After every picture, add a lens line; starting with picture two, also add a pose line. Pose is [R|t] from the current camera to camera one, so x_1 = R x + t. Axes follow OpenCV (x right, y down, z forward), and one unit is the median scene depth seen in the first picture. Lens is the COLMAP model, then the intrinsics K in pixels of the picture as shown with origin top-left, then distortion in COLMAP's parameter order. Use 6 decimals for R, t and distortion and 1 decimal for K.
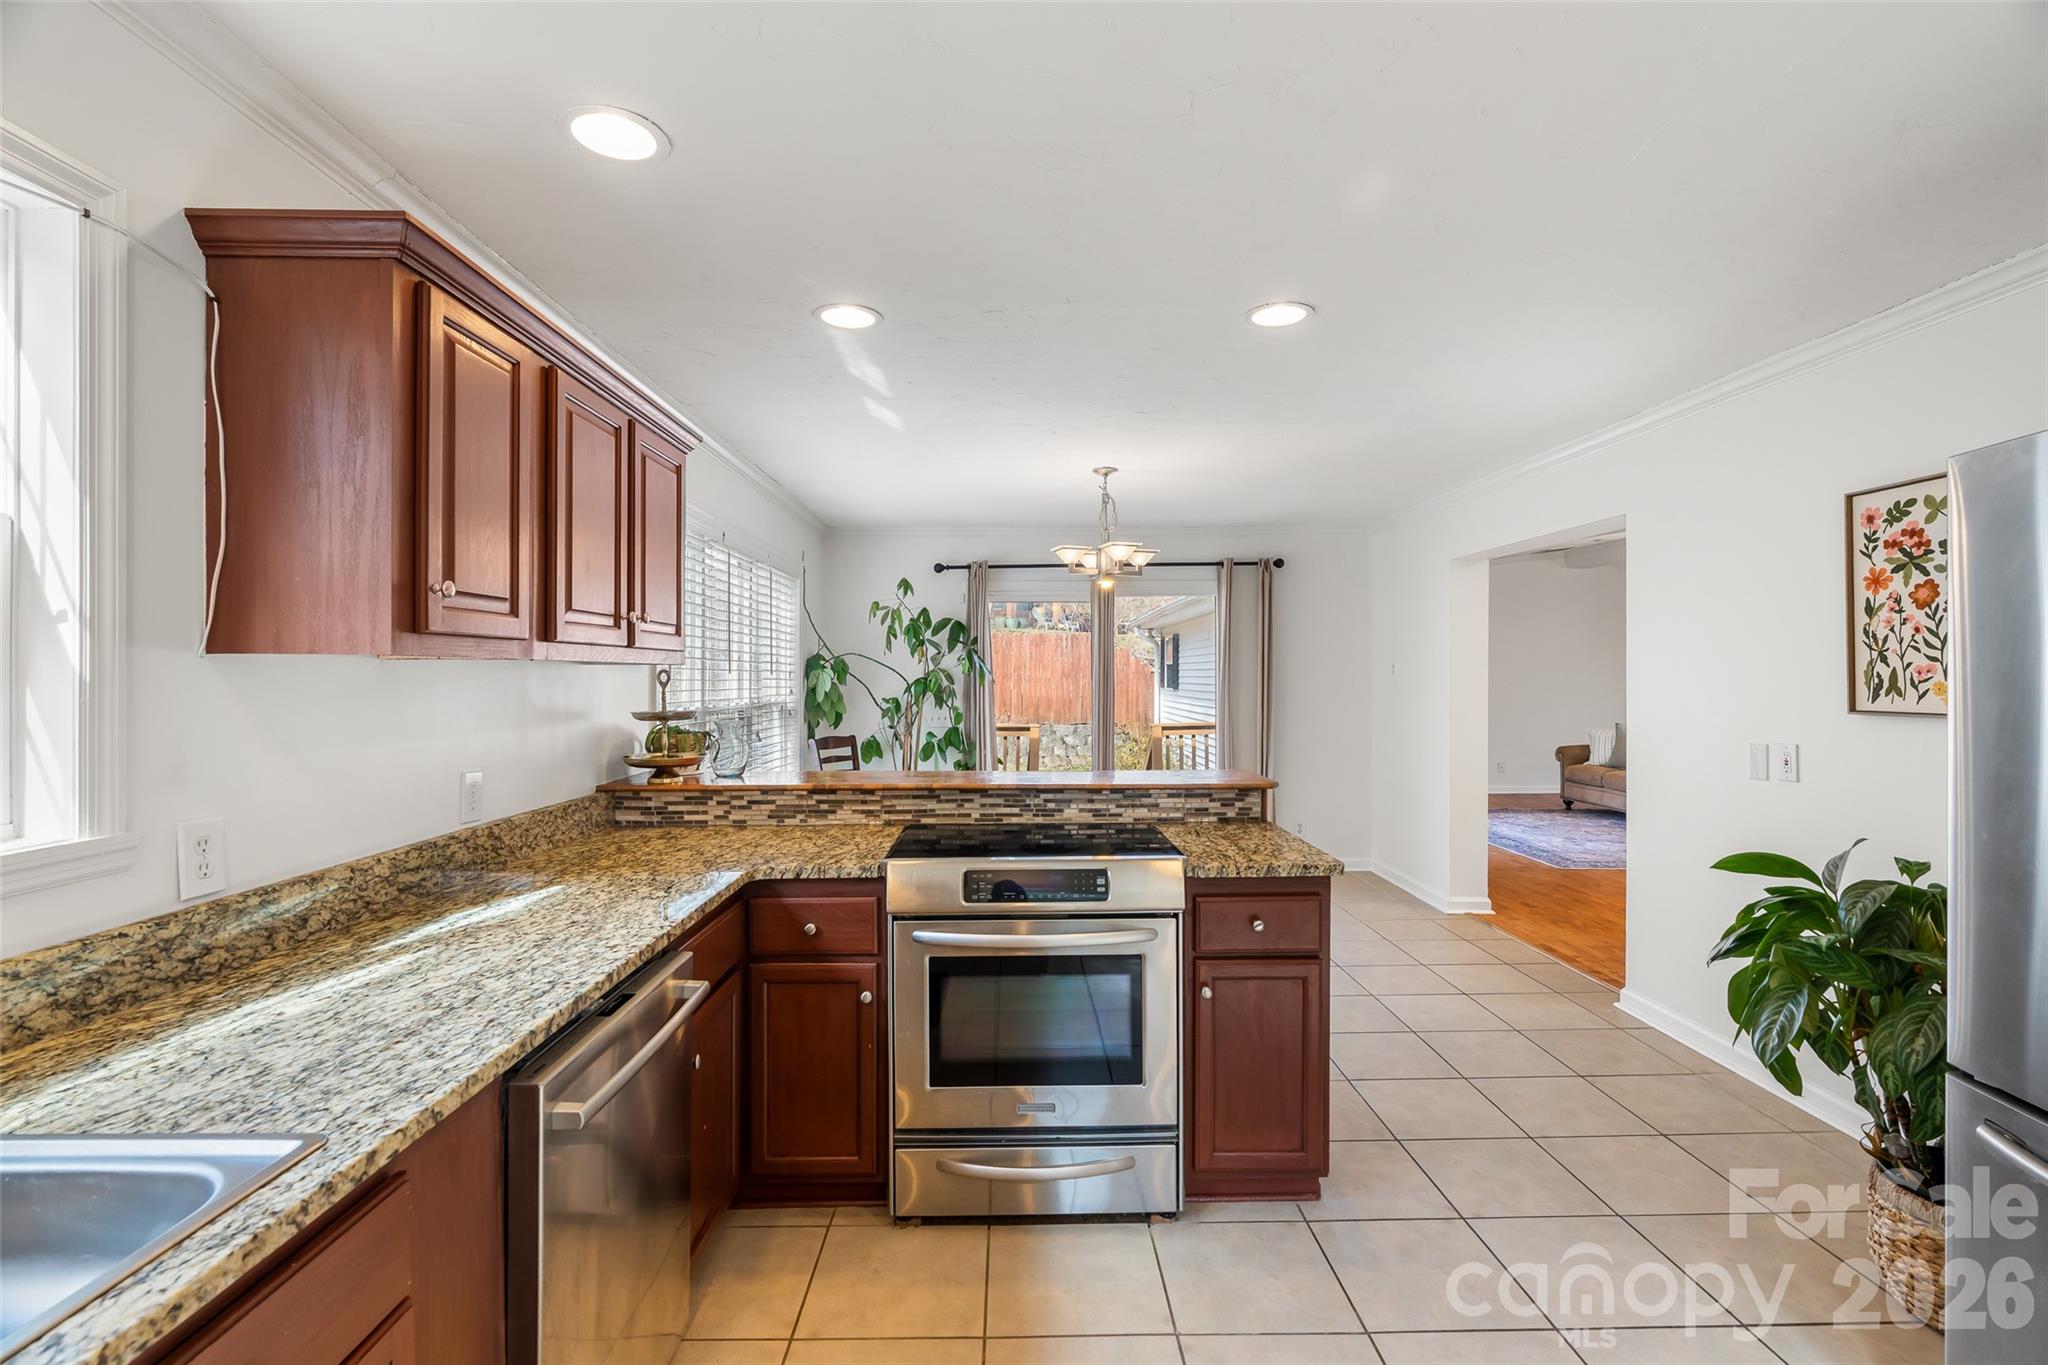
lens RADIAL K [[926.3, 0, 1020.2], [0, 926.3, 677.0], [0, 0, 1]] dist [-0.006525, 0.001155]
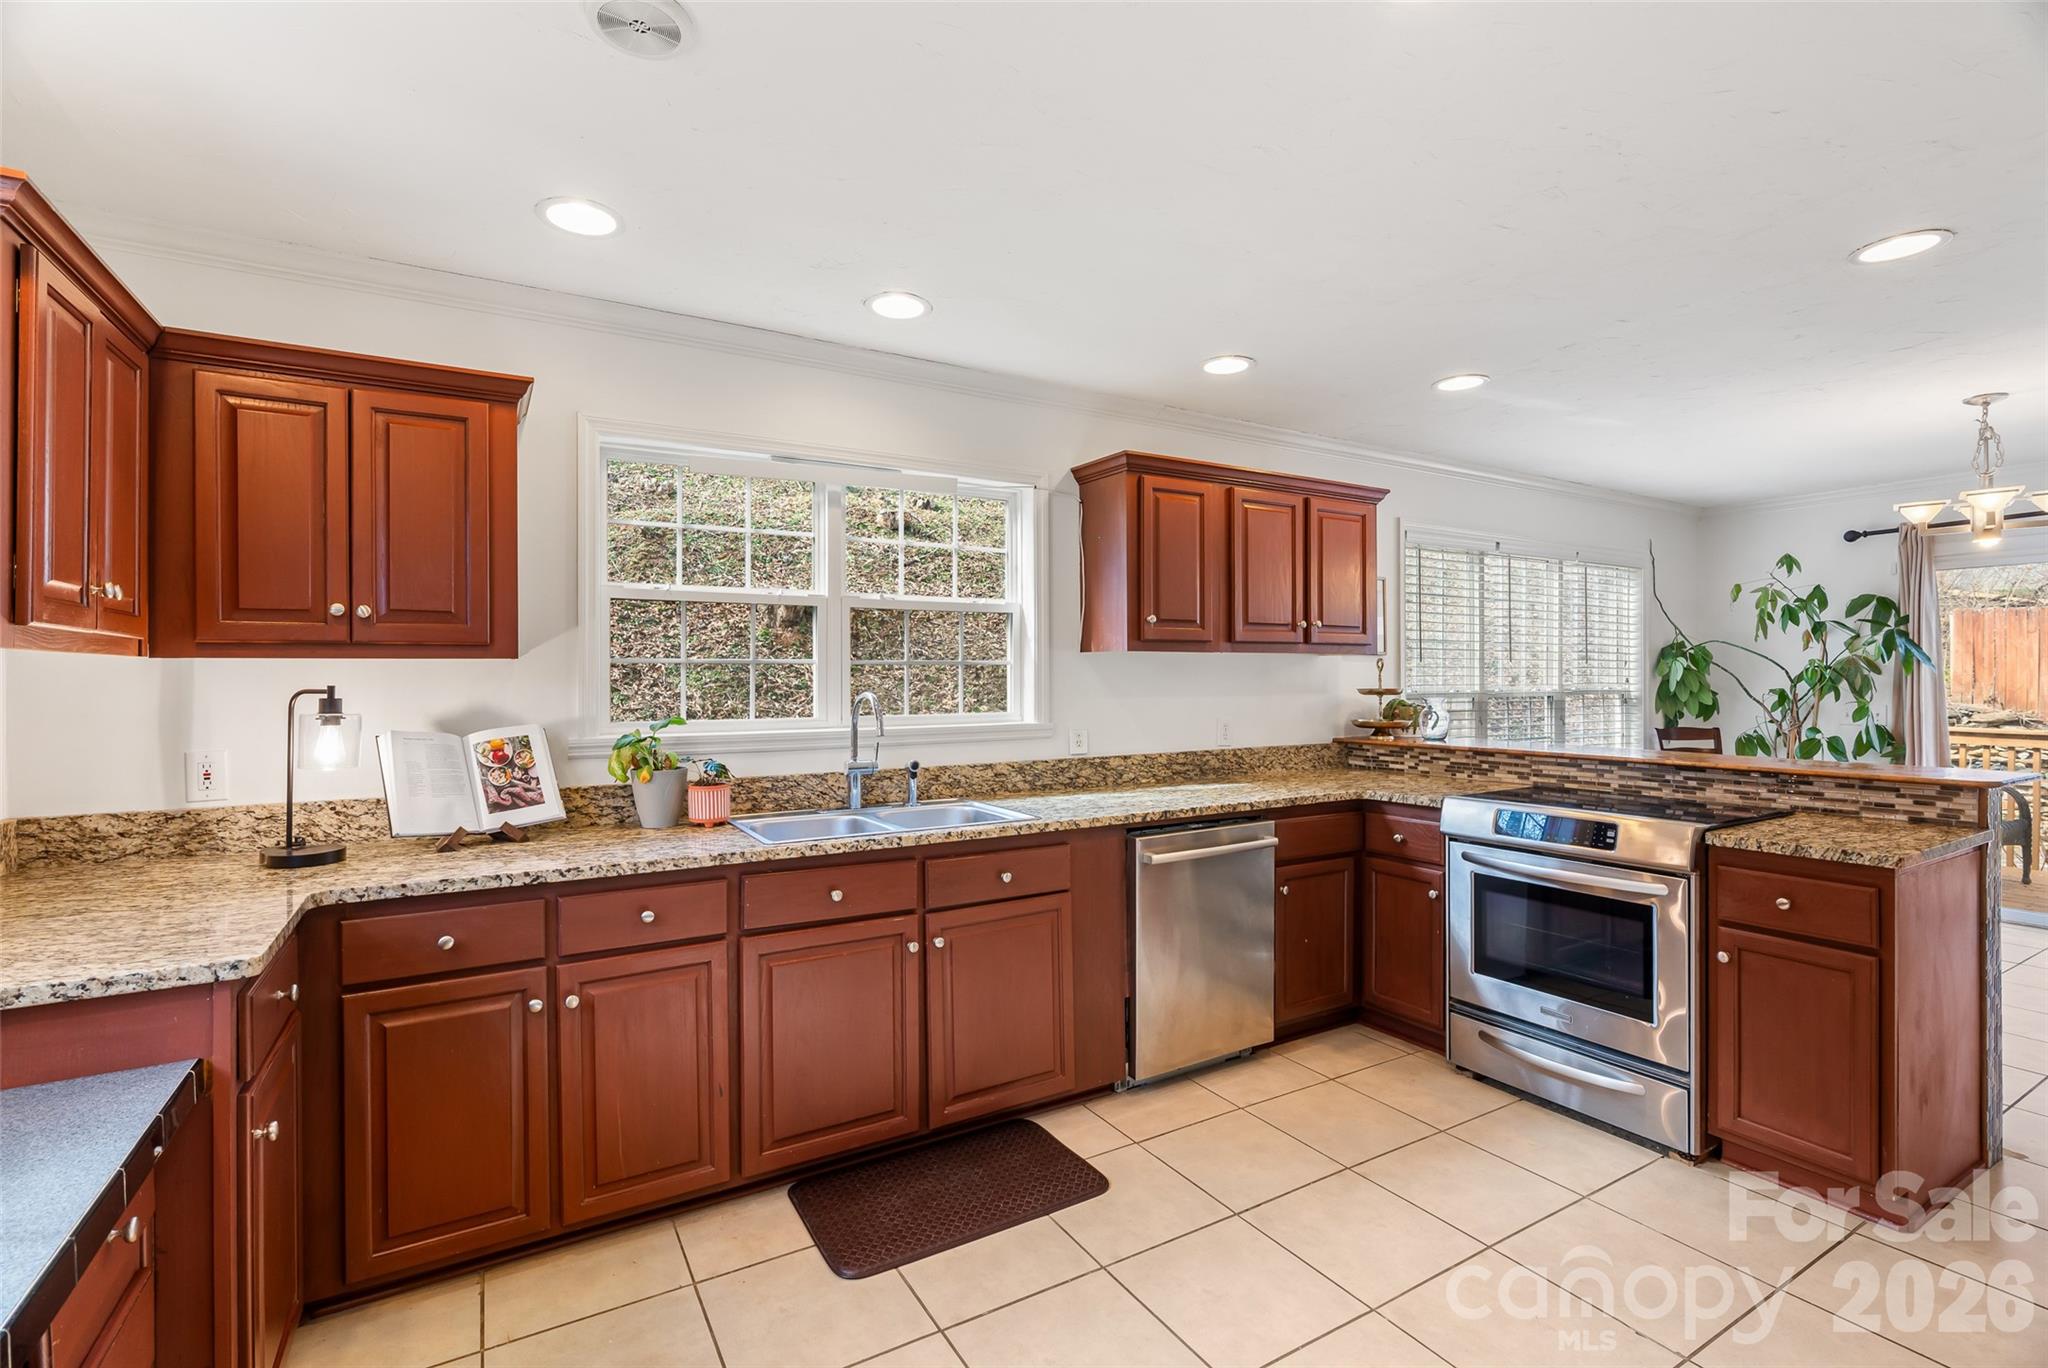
lens RADIAL K [[926.3, 0, 1020.2], [0, 926.3, 678.5], [0, 0, 1]] dist [-0.006525, 0.001155]
pose [[0.497292, 0.000419, -0.867583, 0.706479], [0.002389, 0.999995, 0.001852, 0.023522], [0.867580, -0.002994, 0.497288, -0.202673]]
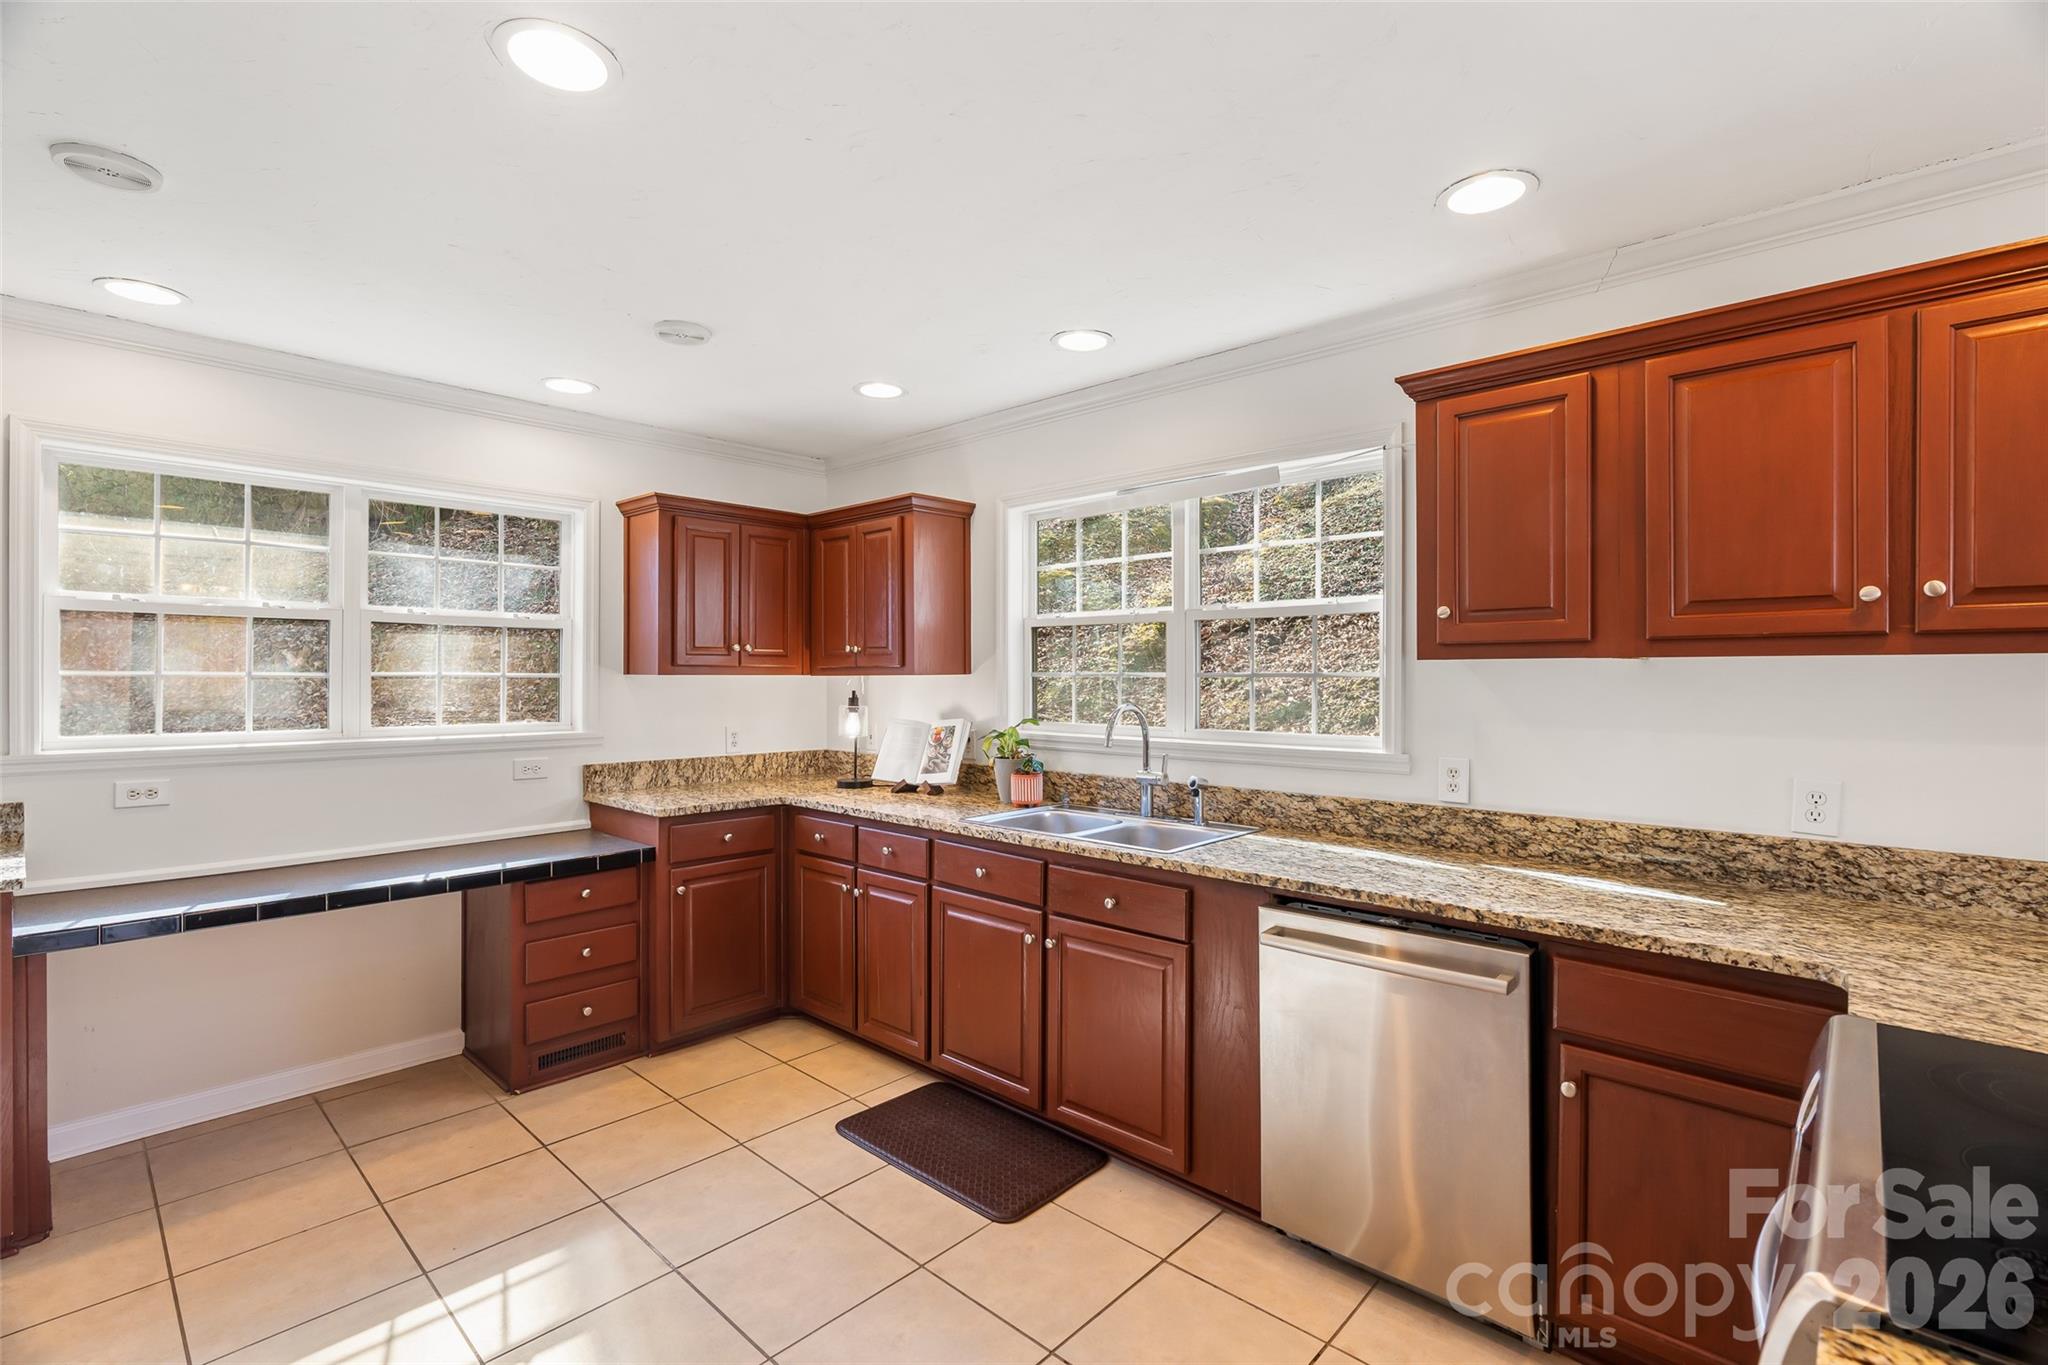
lens RADIAL K [[926.3, 0, 1020.2], [0, 926.3, 677.0], [0, 0, 1]] dist [-0.006525, 0.001155]
pose [[-0.692383, 0.002918, -0.721524, 0.570805], [-0.000153, 0.999991, 0.004190, -0.000910], [0.721530, 0.003011, -0.692376, 1.019065]]
